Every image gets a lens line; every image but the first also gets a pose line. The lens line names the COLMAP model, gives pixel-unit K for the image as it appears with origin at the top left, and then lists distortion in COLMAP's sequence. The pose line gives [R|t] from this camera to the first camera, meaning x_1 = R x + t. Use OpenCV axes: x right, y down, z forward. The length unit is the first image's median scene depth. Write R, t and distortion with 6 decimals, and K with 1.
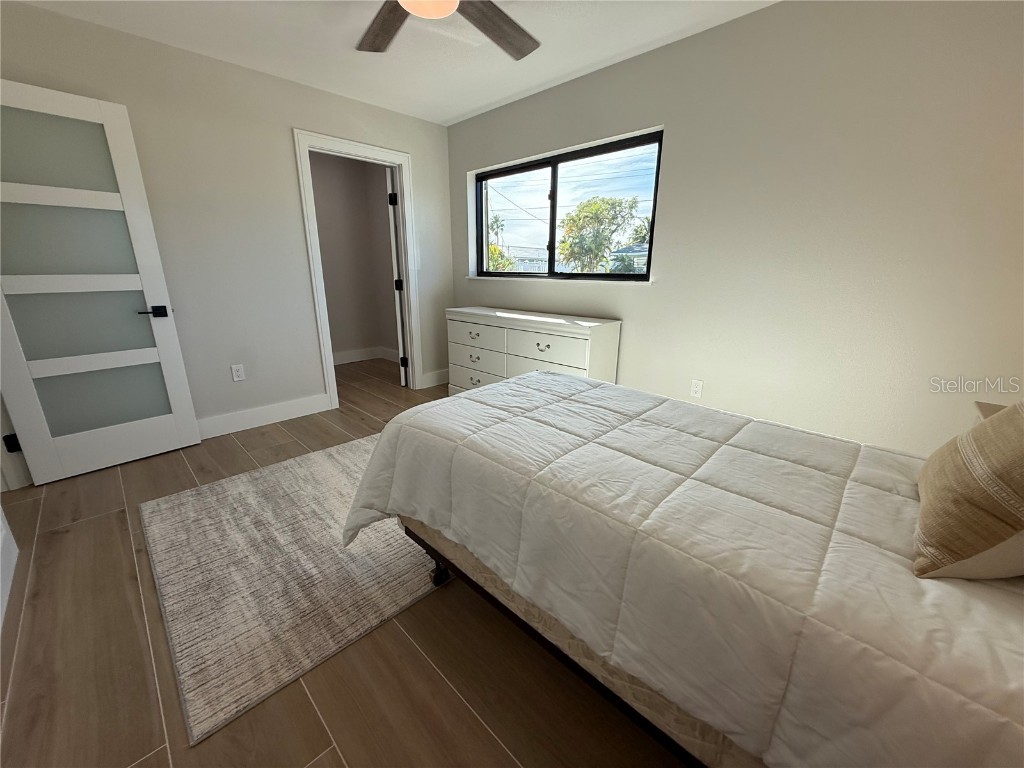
lens RADIAL K [[406.8, 0, 508.6], [0, 406.8, 382.3], [0, 0, 1]] dist [0.000512, -0.000088]
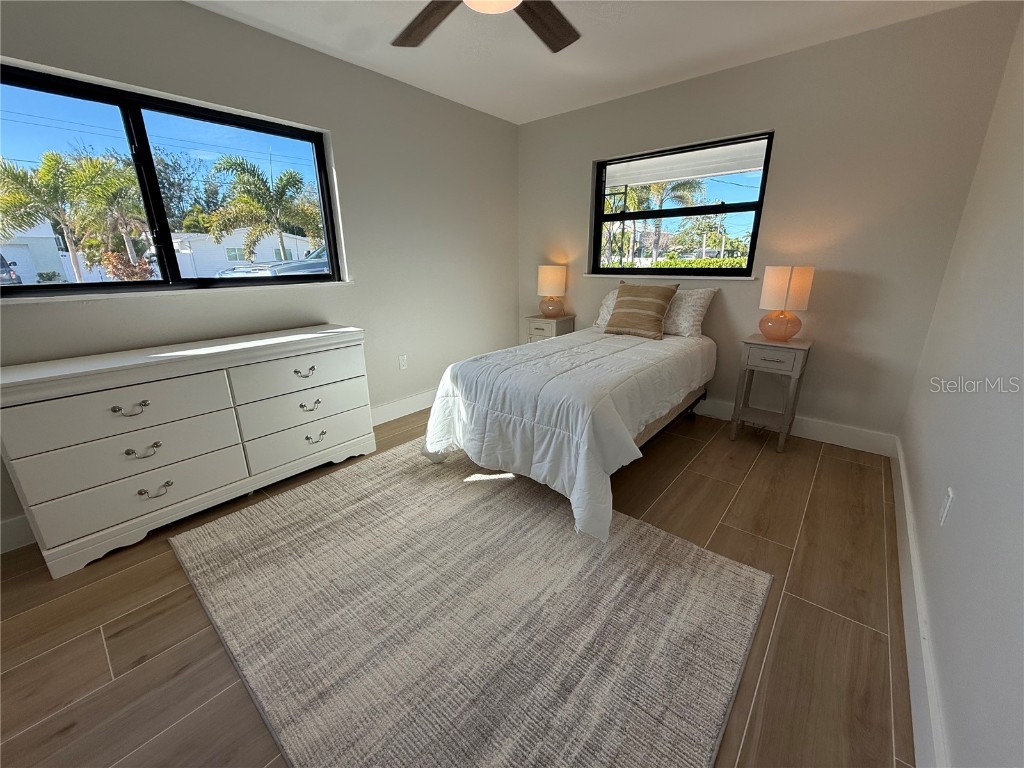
lens RADIAL K [[406.8, 0, 508.6], [0, 406.8, 382.3], [0, 0, 1]] dist [0.000512, -0.000088]
pose [[-0.074393, -0.294627, 0.952712, -0.808951], [0.281076, 0.910431, 0.303499, -0.226898], [-0.956798, 0.290363, 0.015083, 0.709785]]
